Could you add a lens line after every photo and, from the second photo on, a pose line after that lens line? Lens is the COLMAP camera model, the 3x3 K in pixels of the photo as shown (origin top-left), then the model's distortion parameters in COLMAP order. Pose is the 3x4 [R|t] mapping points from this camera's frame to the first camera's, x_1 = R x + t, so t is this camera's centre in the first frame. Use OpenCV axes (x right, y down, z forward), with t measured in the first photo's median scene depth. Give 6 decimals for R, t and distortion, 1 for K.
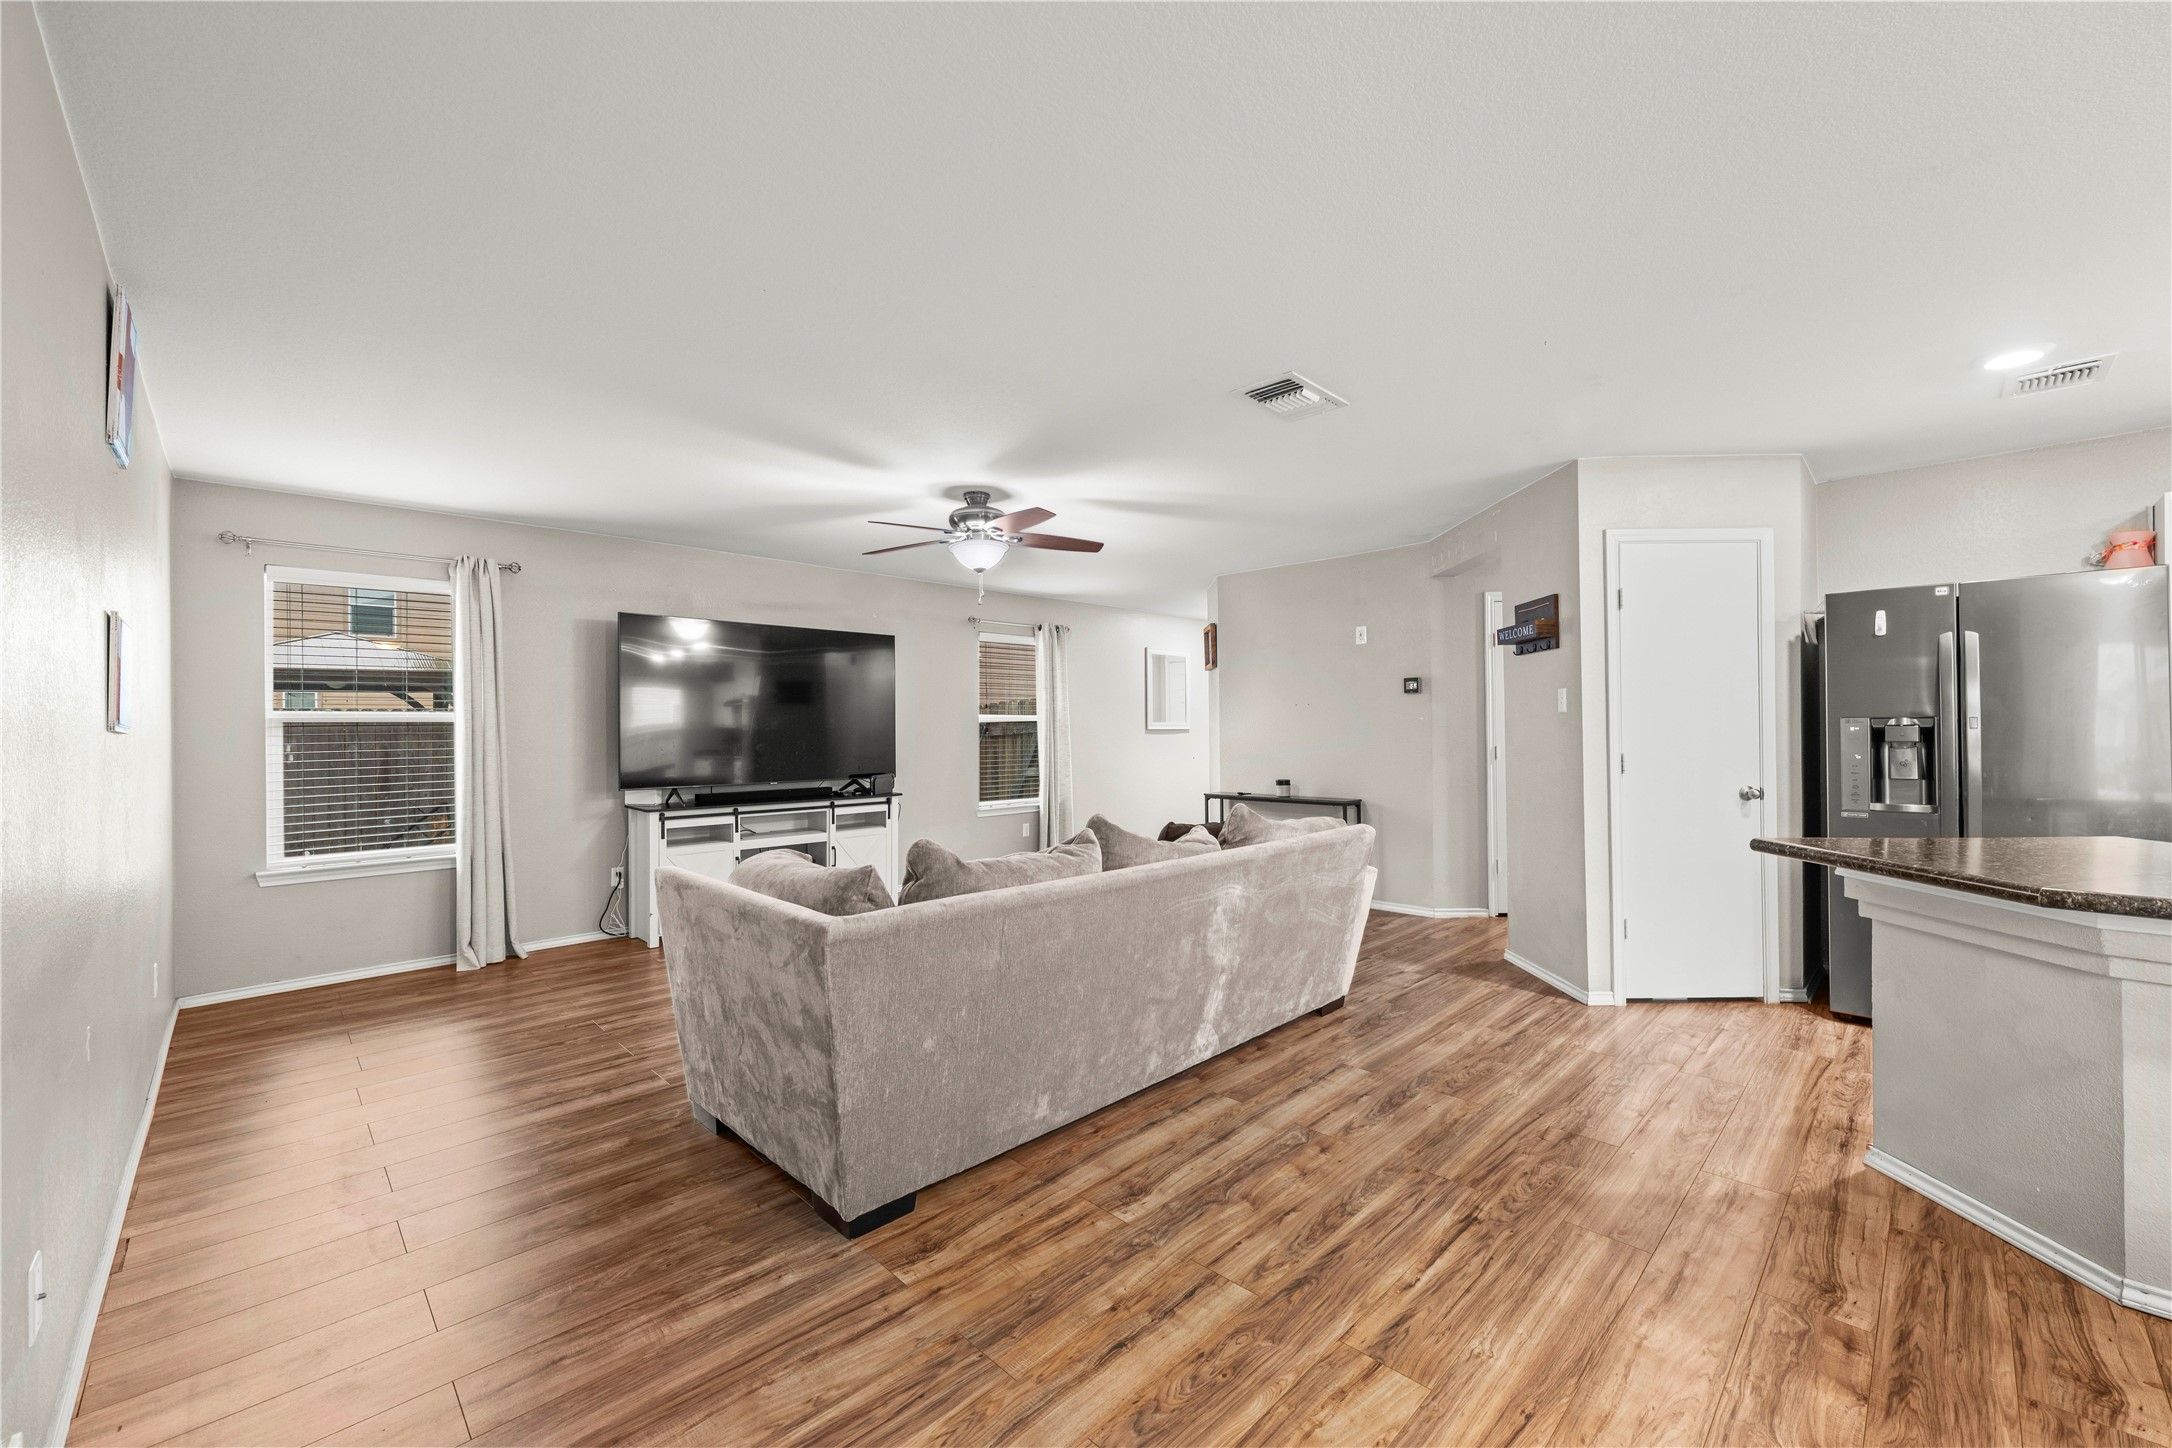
lens RADIAL K [[854.8, 0, 1086.0], [0, 854.8, 724.0], [0, 0, 1]] dist [0.000574, -0.000037]
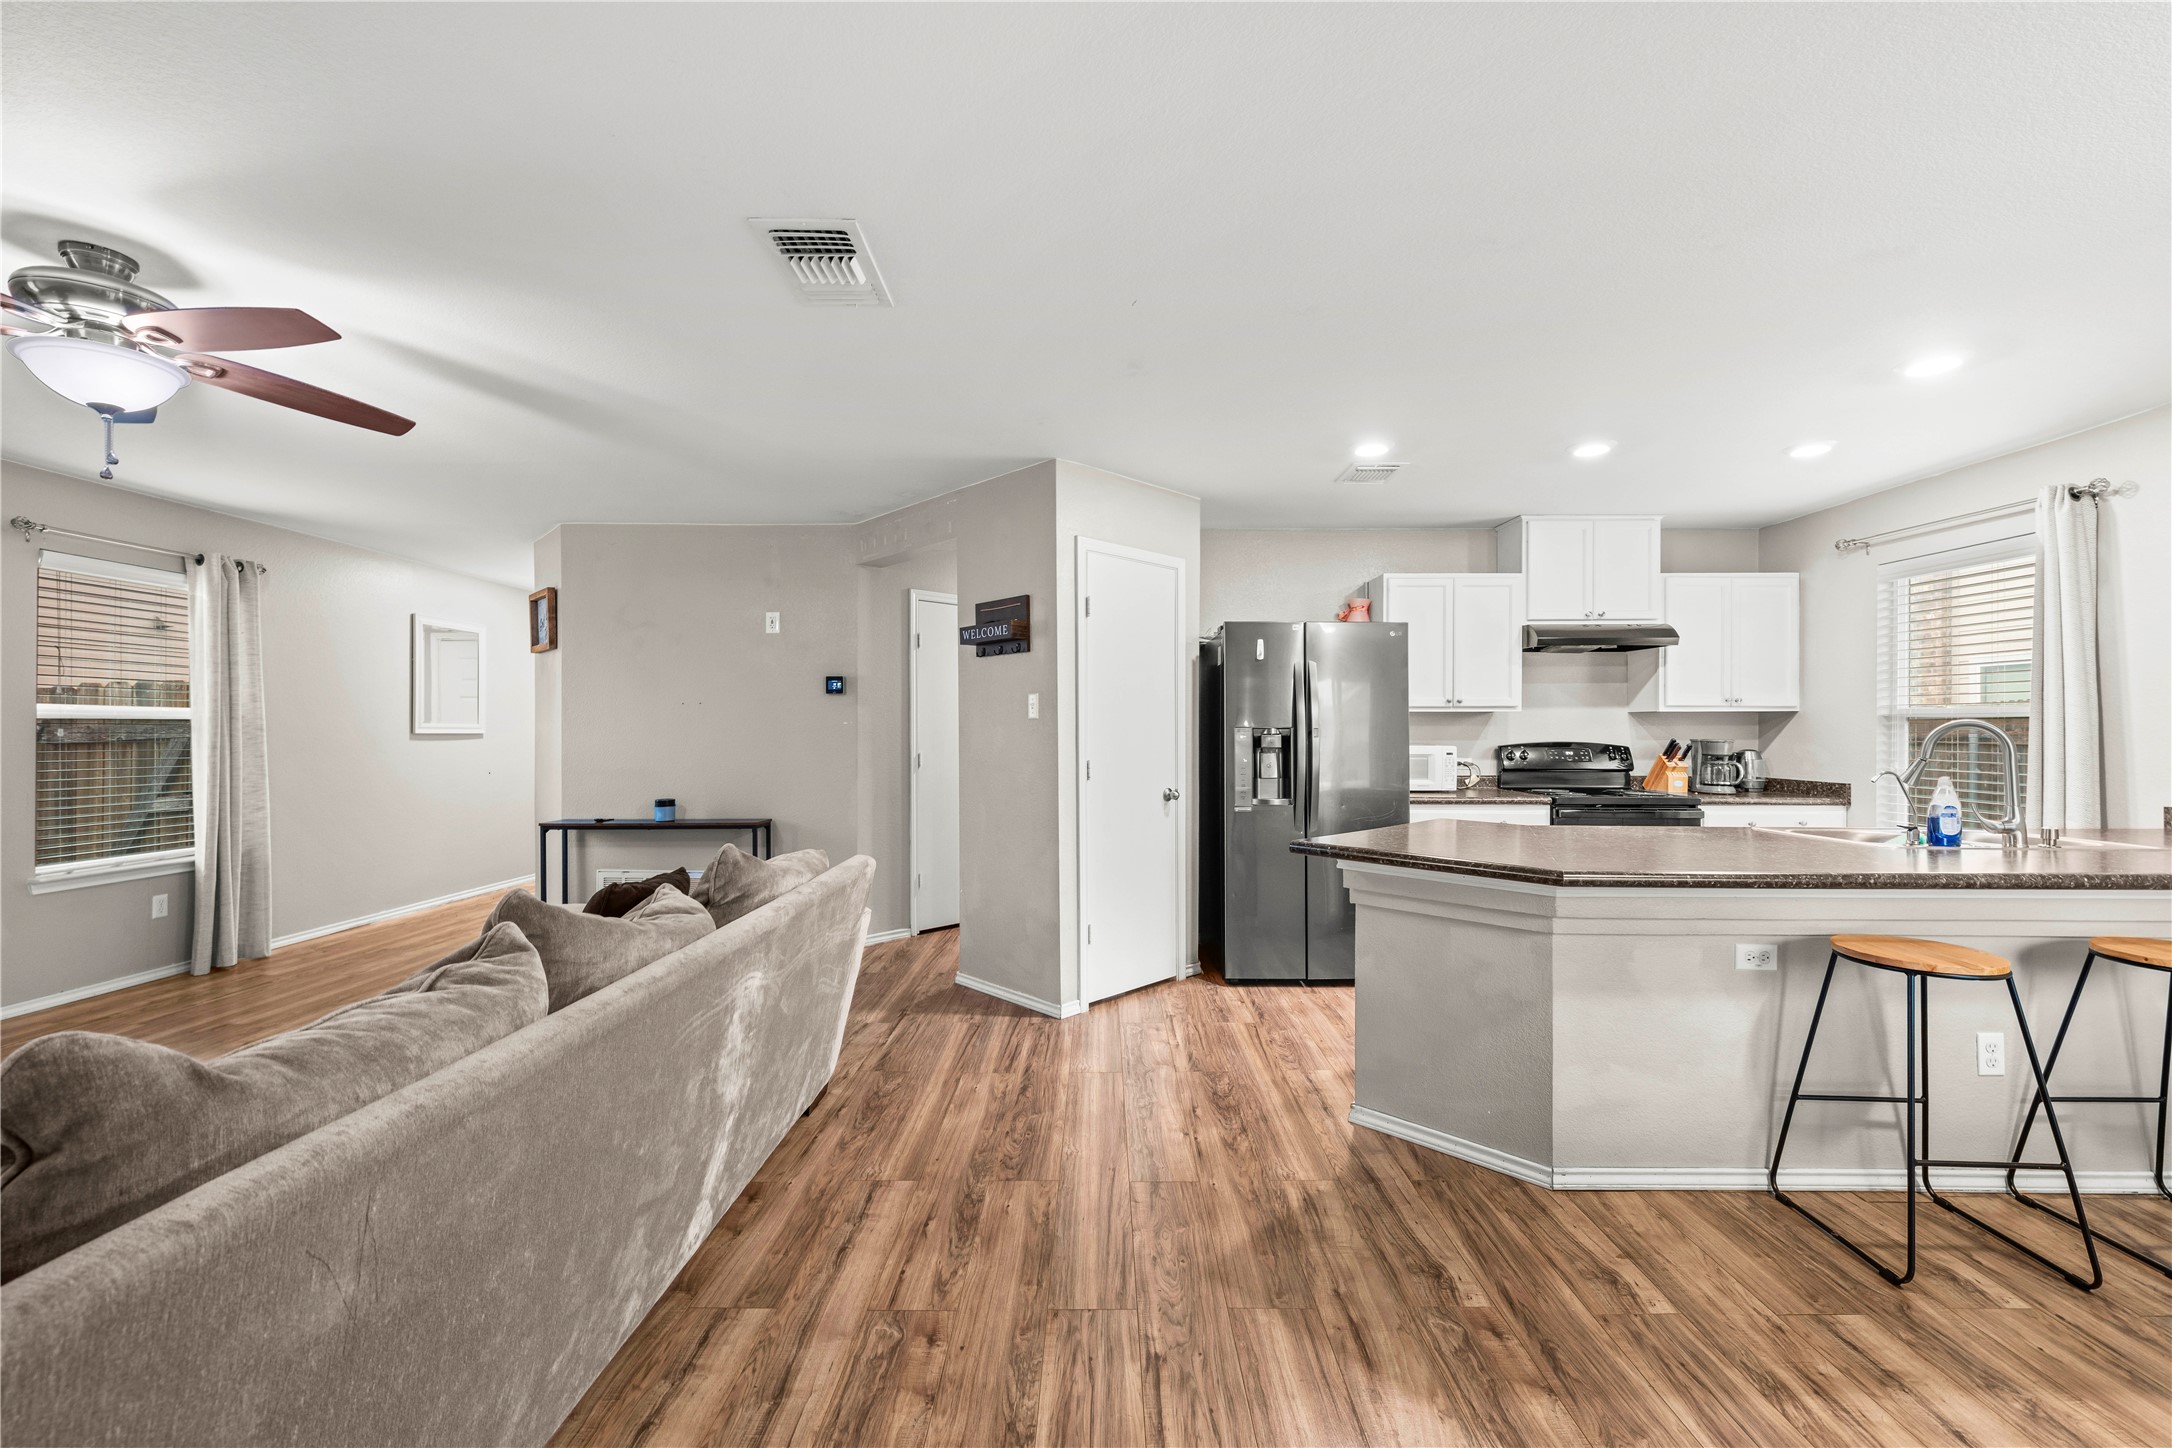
lens RADIAL K [[864.4, 0, 1095.9], [0, 864.4, 728.9], [0, 0, 1]] dist [0.001731, 0.000260]
pose [[0.699798, 0.010530, 0.714263, -0.101443], [-0.009639, 0.999940, -0.005297, 0.002861], [-0.714275, -0.003178, 0.699858, 0.305865]]
